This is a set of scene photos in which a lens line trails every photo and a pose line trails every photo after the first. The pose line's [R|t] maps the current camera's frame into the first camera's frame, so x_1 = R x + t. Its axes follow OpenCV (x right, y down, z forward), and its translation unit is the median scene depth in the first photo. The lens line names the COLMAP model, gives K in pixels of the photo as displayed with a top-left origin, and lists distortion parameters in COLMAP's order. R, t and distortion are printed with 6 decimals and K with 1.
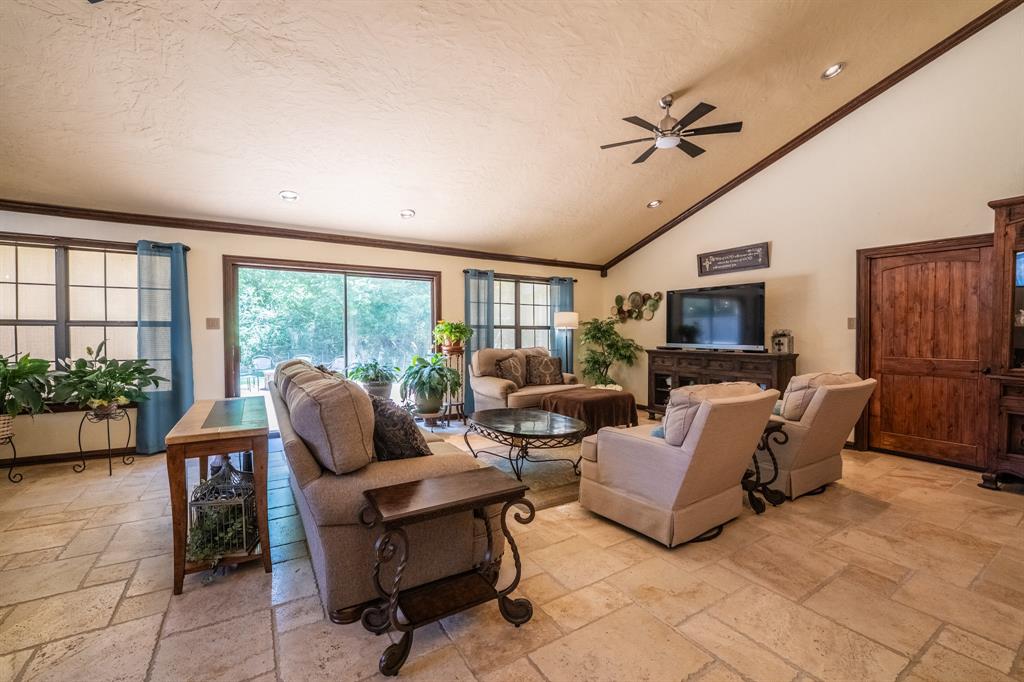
lens RADIAL K [[421.5, 0, 508.5], [0, 421.5, 336.6], [0, 0, 1]] dist [-0.027144, 0.001757]
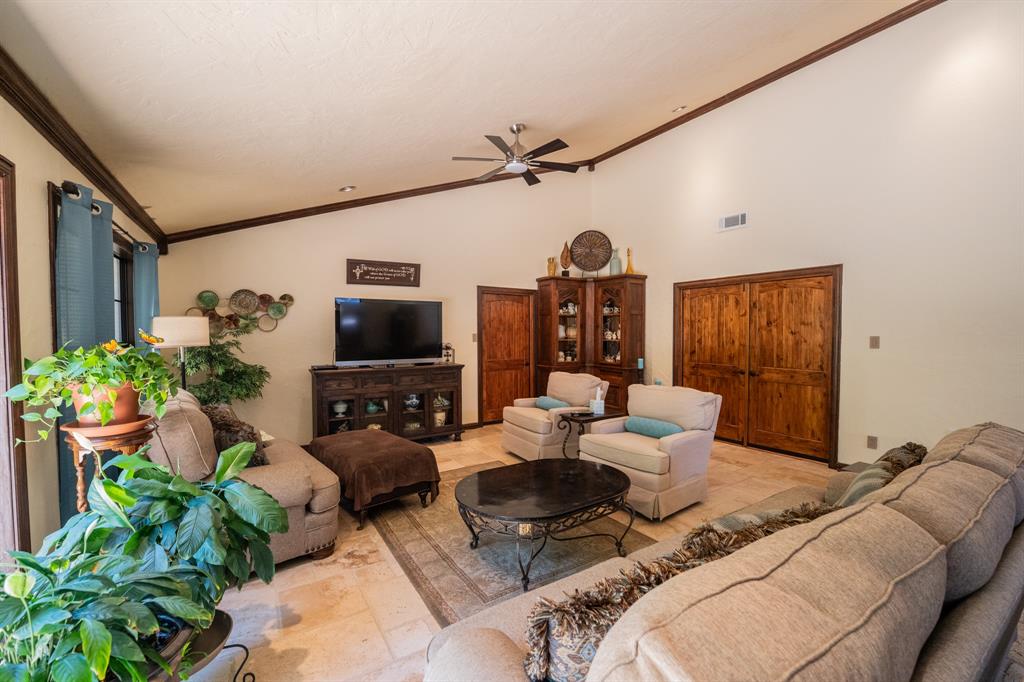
lens RADIAL K [[421.5, 0, 511.7], [0, 421.5, 340.8], [0, 0, 1]] dist [-0.027144, 0.001757]
pose [[-0.025716, -0.025440, 0.999346, -0.491339], [0.010835, 0.999610, 0.025726, -0.047158], [-0.999611, 0.011490, -0.025430, 0.760874]]
